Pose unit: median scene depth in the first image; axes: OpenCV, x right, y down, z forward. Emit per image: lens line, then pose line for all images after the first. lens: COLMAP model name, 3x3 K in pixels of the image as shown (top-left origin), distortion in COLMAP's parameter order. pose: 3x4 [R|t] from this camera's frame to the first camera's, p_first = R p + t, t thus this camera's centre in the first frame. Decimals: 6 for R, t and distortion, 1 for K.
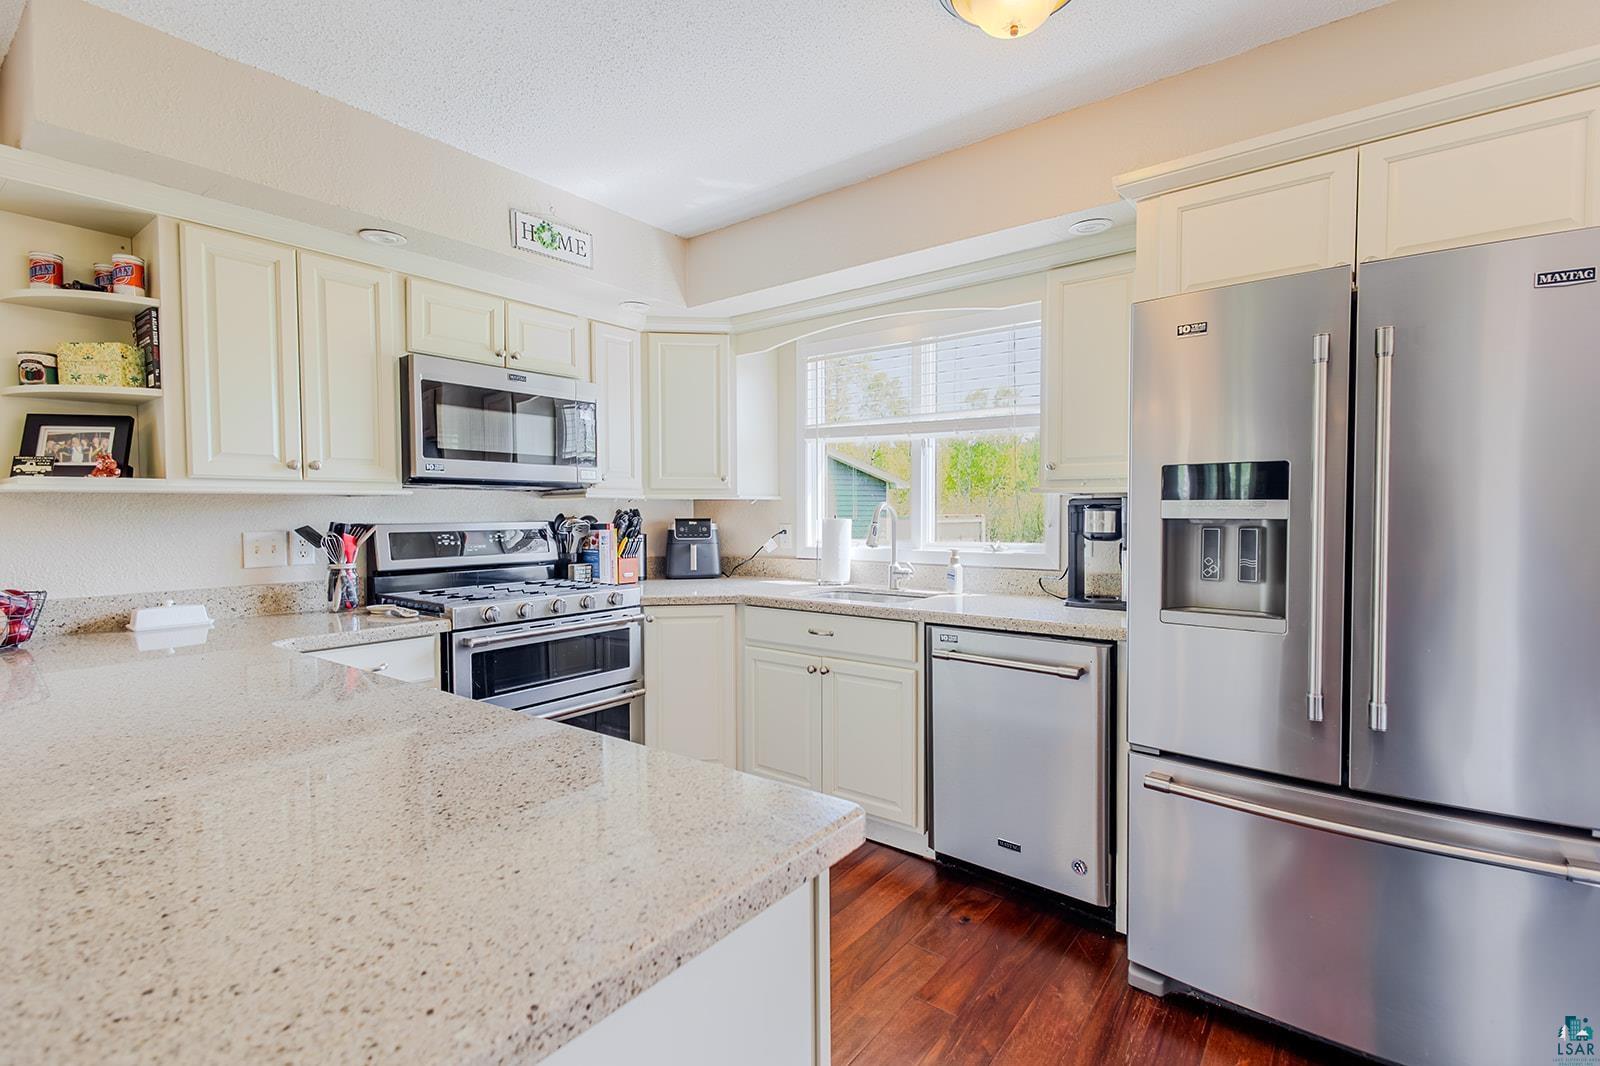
lens RADIAL K [[634.7, 0, 798.7], [0, 634.7, 528.9], [0, 0, 1]] dist [0.002736, 0.000063]
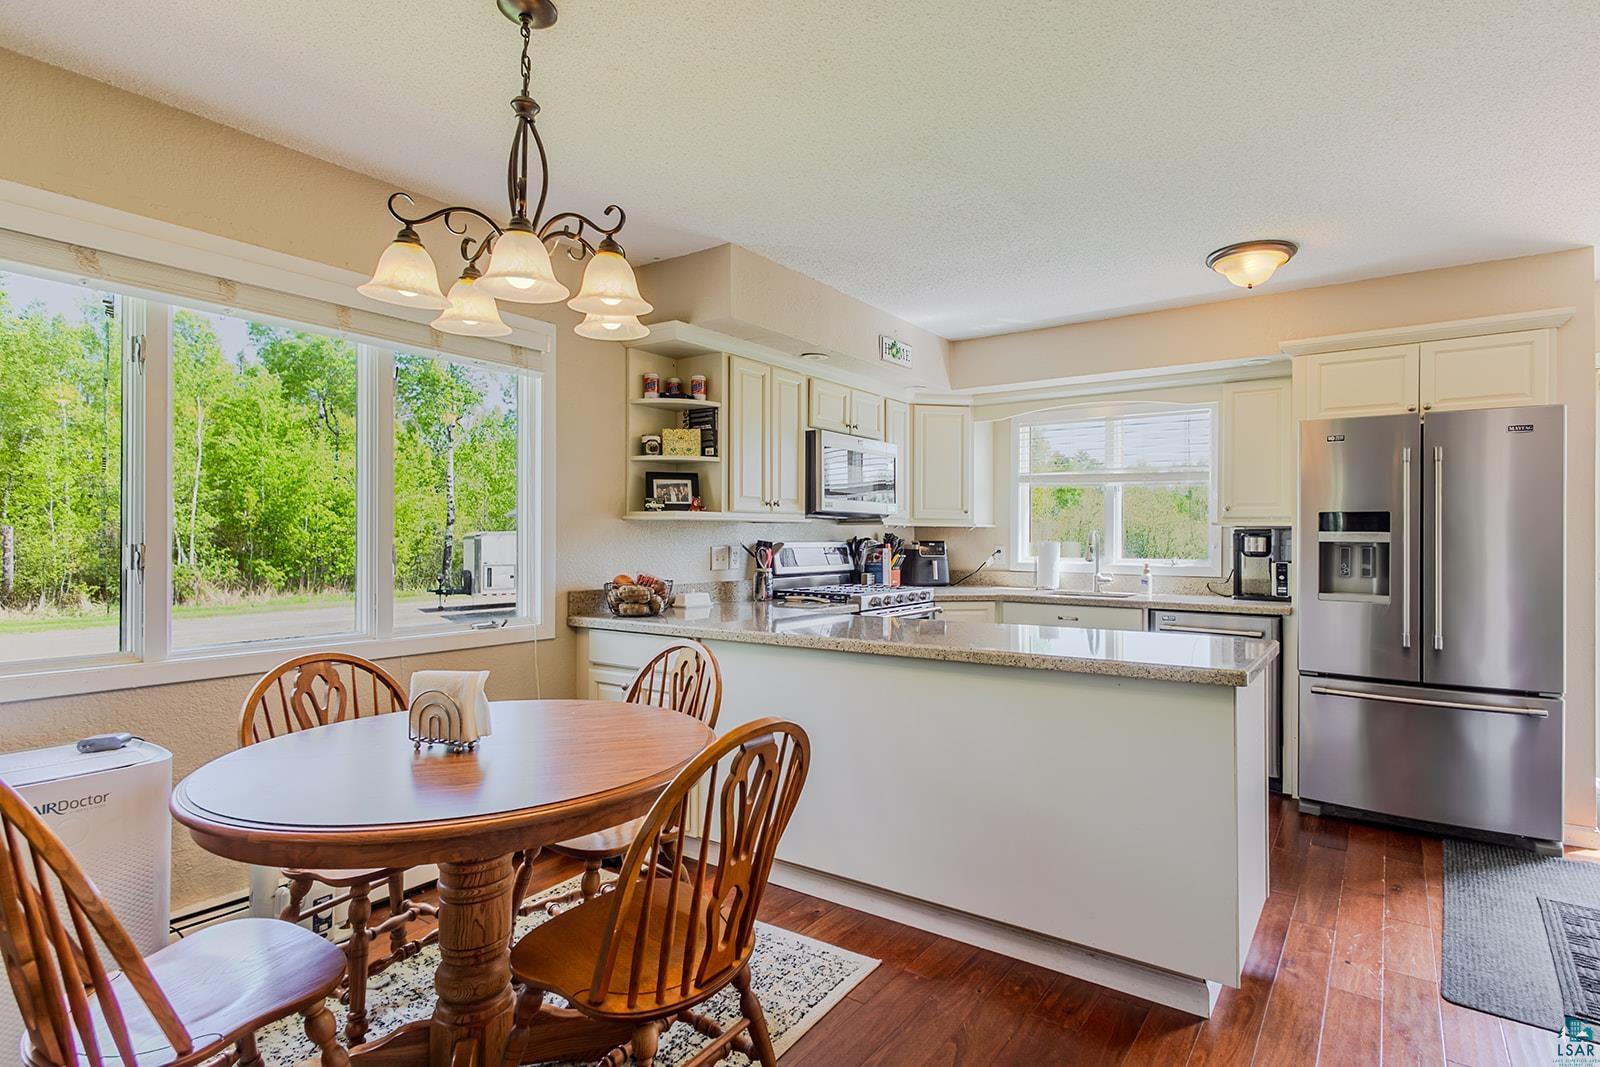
lens RADIAL K [[741.9, 0, 800.0], [0, 741.9, 533.5], [0, 0, 1]] dist [0.009916, -0.000262]
pose [[0.997903, 0.009494, 0.064026, -0.884888], [-0.007390, 0.999428, -0.033011, 0.035193], [-0.064303, 0.032469, 0.997402, -0.868794]]
